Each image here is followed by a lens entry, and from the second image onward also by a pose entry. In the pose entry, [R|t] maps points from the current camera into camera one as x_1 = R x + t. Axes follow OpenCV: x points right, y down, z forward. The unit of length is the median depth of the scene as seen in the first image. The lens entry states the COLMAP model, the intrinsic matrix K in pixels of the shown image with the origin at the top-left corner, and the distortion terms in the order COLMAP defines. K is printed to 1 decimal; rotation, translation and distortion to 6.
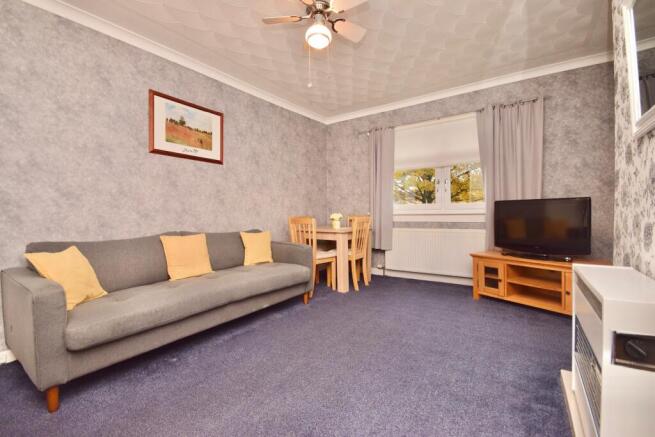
lens RADIAL K [[286.6, 0, 326.7], [0, 286.6, 215.8], [0, 0, 1]] dist [0.001051, -0.007715]
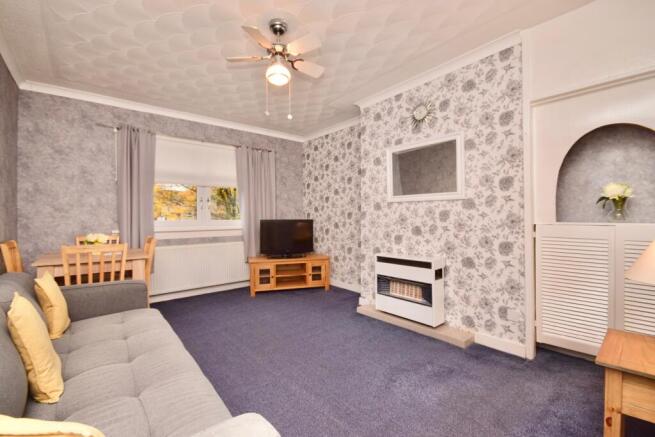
lens RADIAL K [[286.6, 0, 326.7], [0, 286.6, 215.8], [0, 0, 1]] dist [0.001051, -0.007715]
pose [[0.269764, 0.015356, 0.962804, -0.637670], [0.011111, 0.999757, -0.019058, -0.042846], [-0.962862, 0.015839, 0.269527, 0.333192]]
